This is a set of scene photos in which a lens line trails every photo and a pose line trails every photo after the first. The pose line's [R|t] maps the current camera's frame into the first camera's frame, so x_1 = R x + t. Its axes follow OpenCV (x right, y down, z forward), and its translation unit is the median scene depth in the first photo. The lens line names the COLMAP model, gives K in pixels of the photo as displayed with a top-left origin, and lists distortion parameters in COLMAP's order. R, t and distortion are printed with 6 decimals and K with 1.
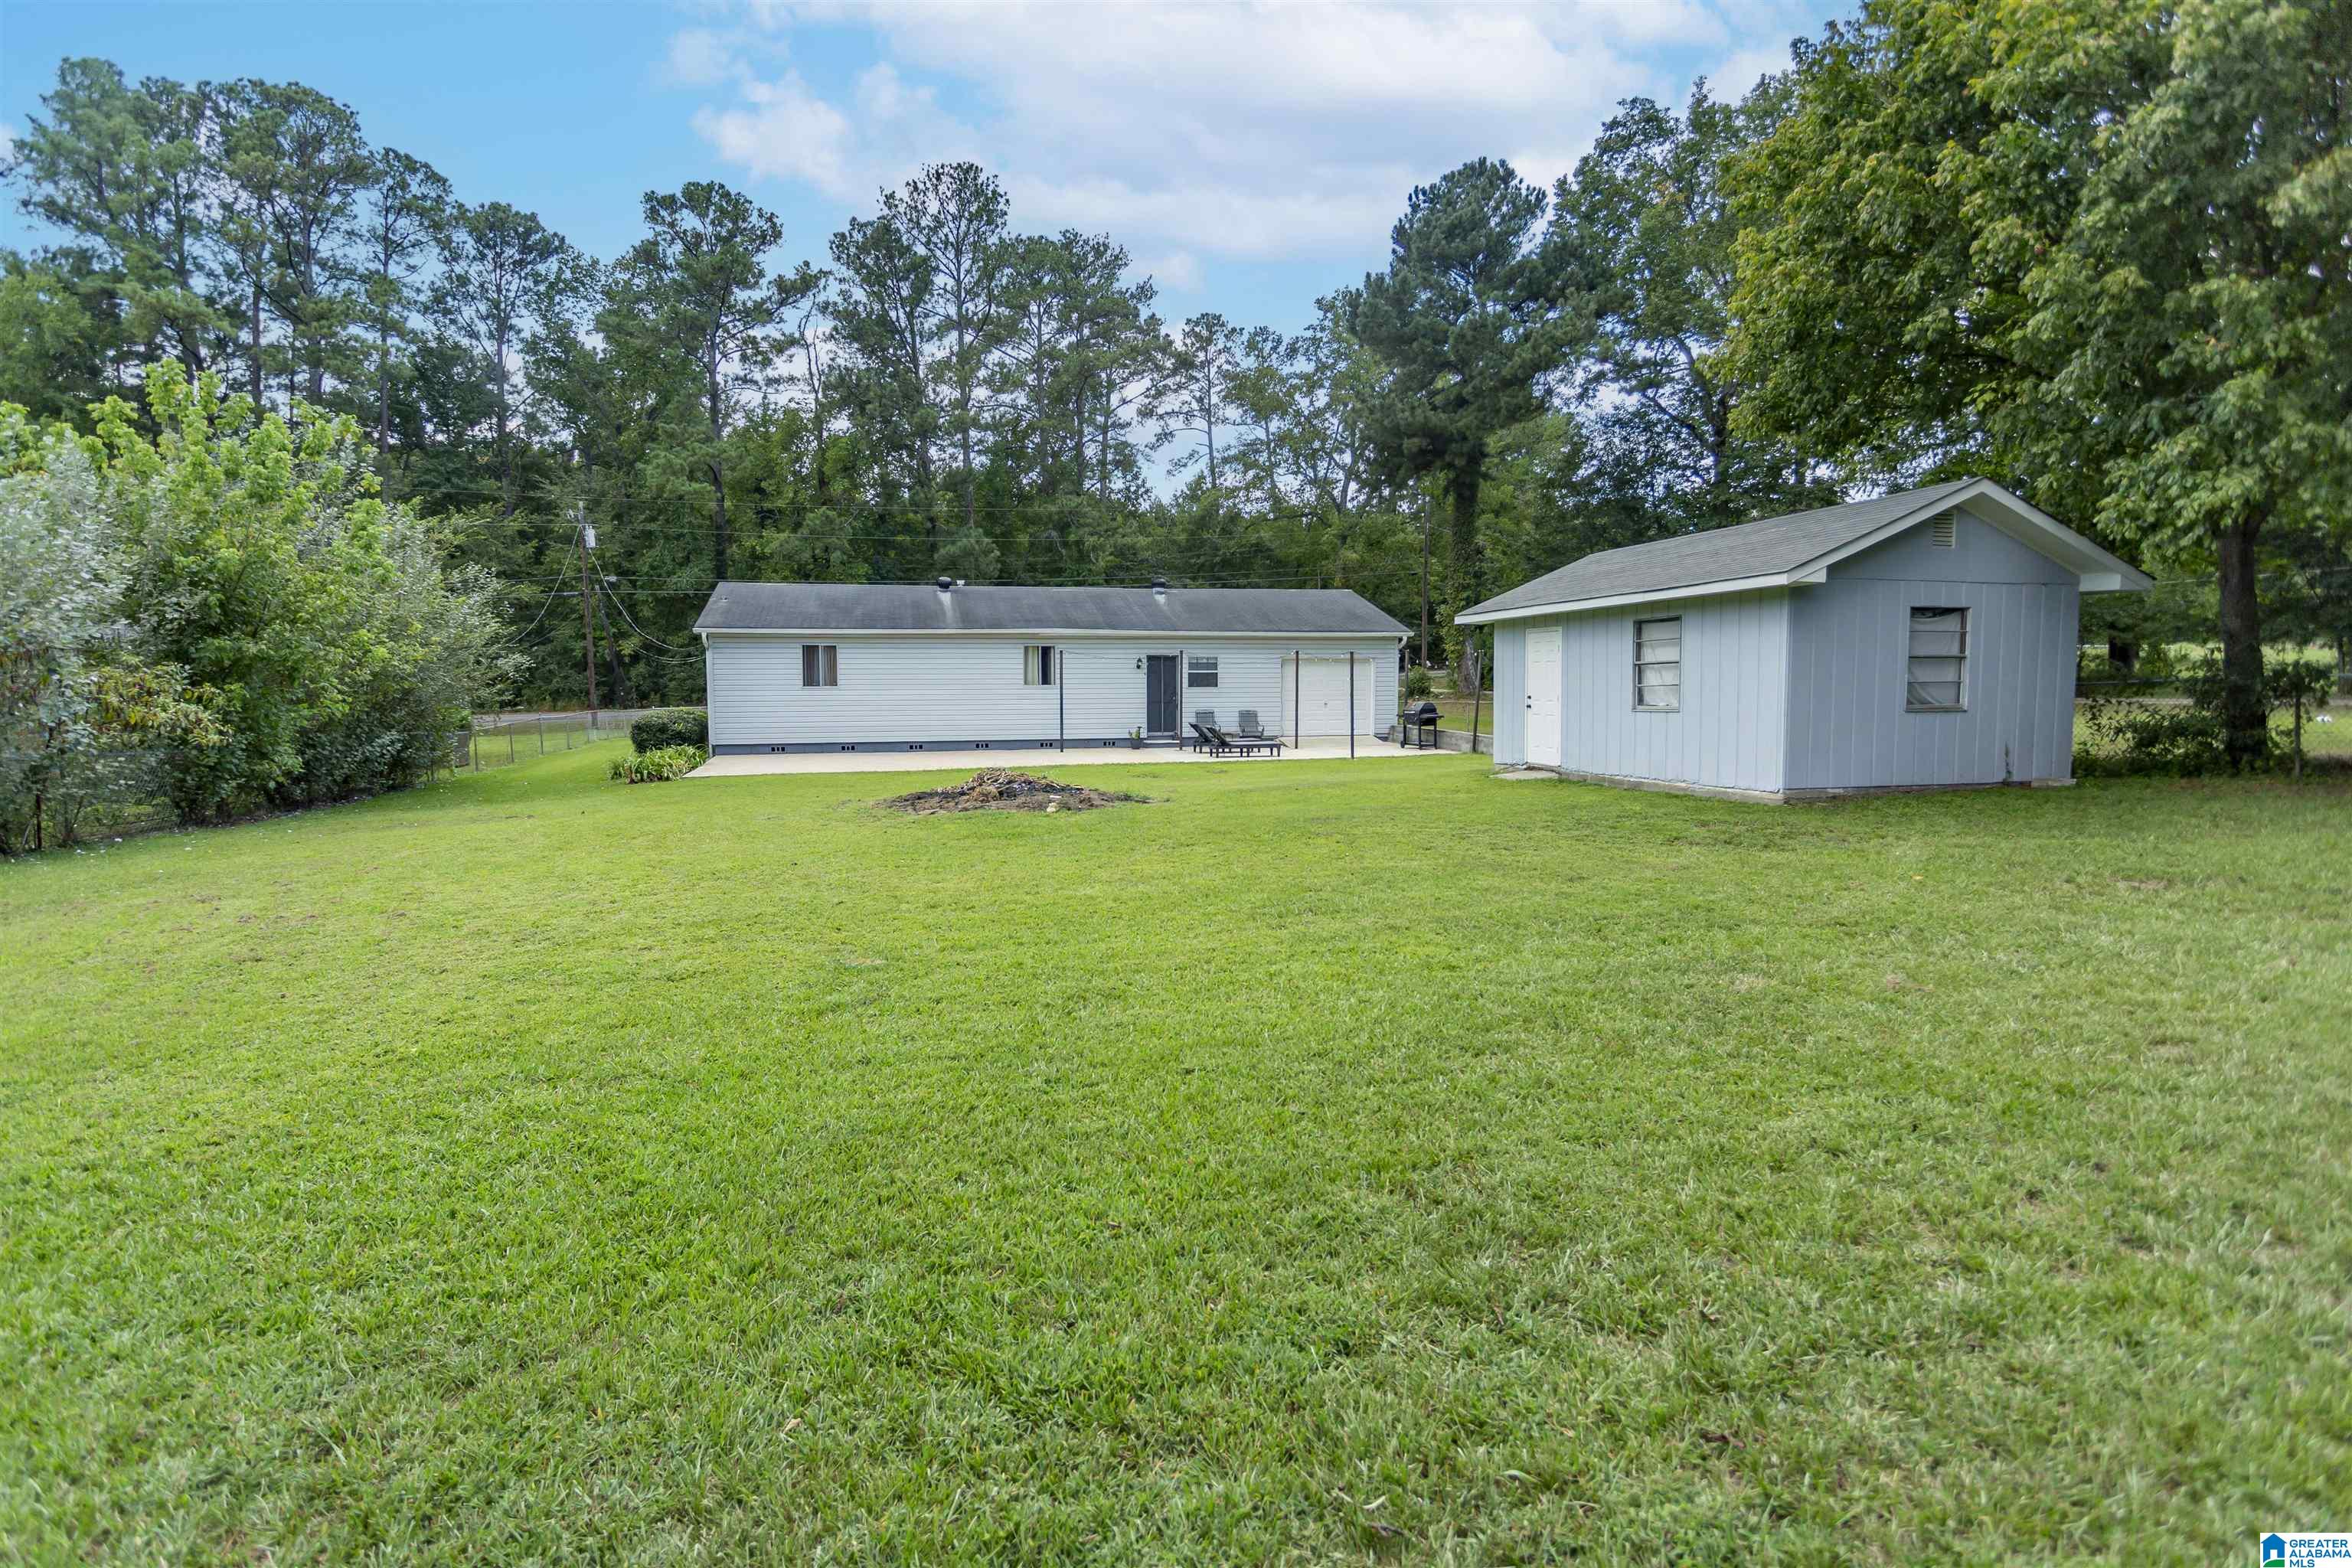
lens RADIAL K [[1103.9, 0, 1171.7], [0, 1103.9, 766.2], [0, 0, 1]] dist [0.003093, 0.001542]
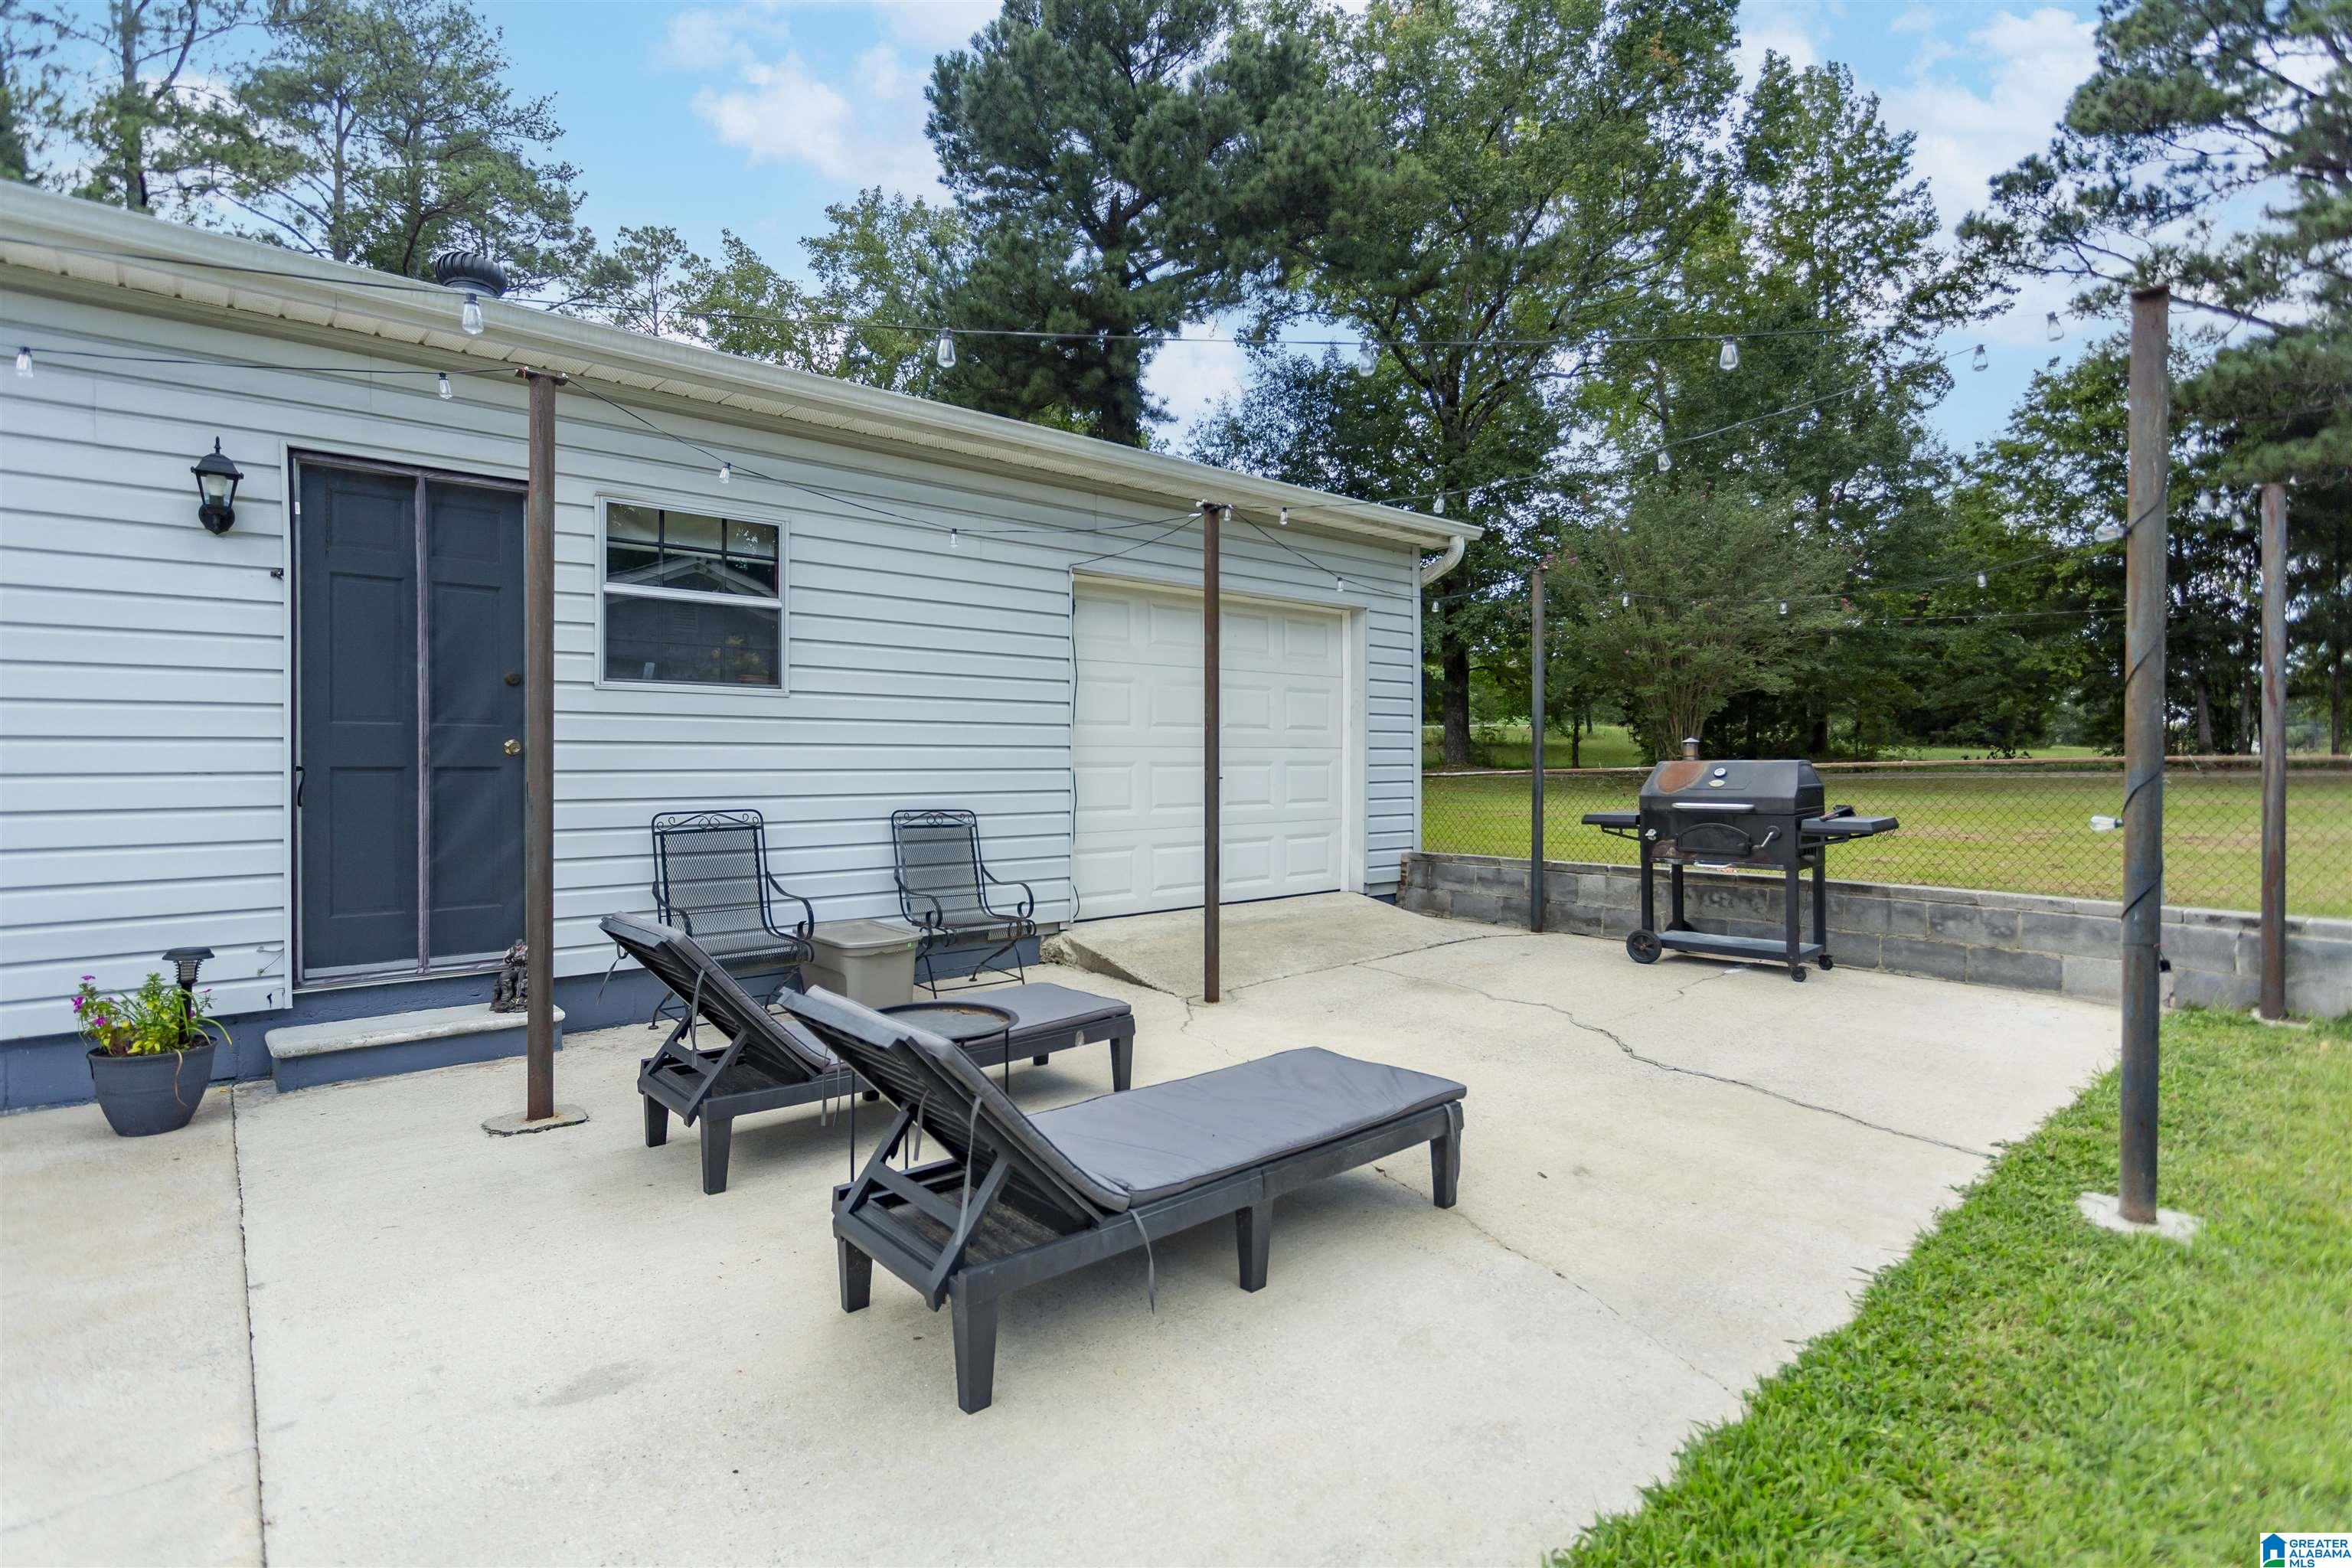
lens RADIAL K [[1128.2, 0, 1158.2], [0, 1128.2, 769.2], [0, 0, 1]] dist [-0.005974, 0.003923]
pose [[0.897572, -0.001489, 0.440865, 0.015415], [0.036896, 0.996740, -0.071752, -0.041944], [-0.439321, 0.080669, 0.894701, 0.803232]]
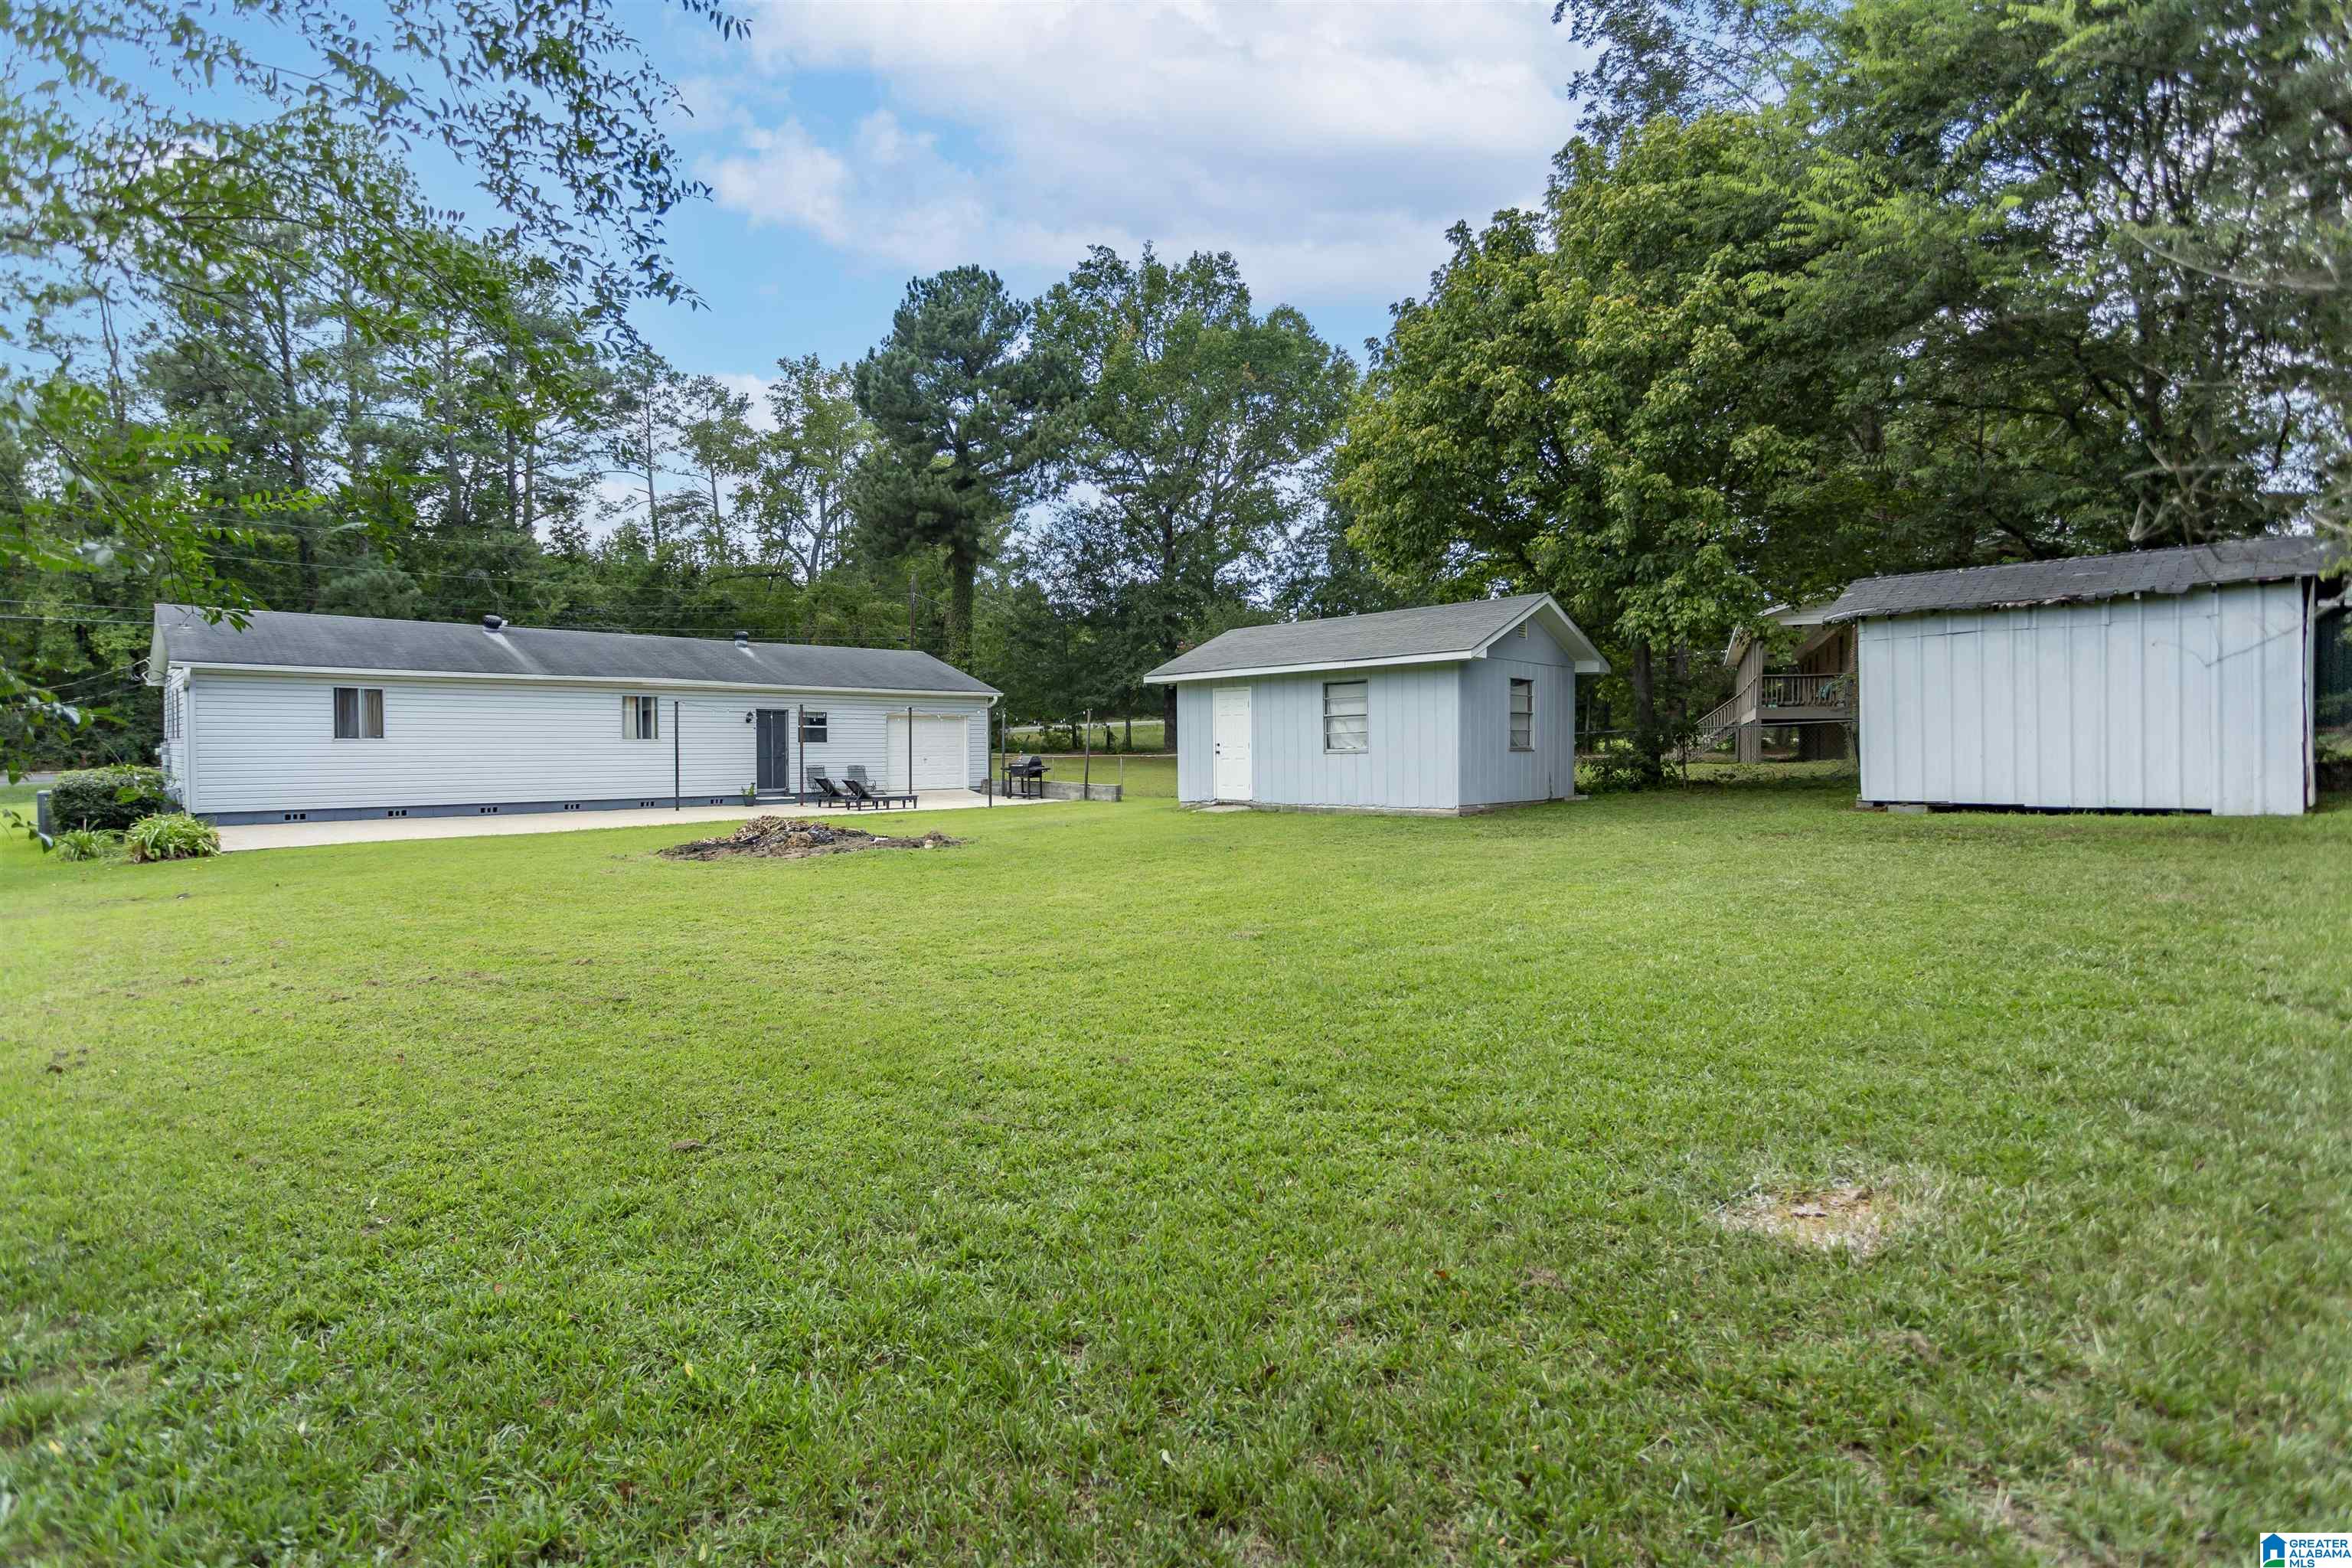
lens RADIAL K [[1103.9, 0, 1154.9], [0, 1103.9, 766.3], [0, 0, 1]] dist [0.003093, 0.001542]
pose [[0.865228, -0.007625, 0.501320, -0.200642], [0.038500, 0.997943, -0.051269, 0.011991], [-0.499897, 0.063660, 0.863742, -0.003165]]
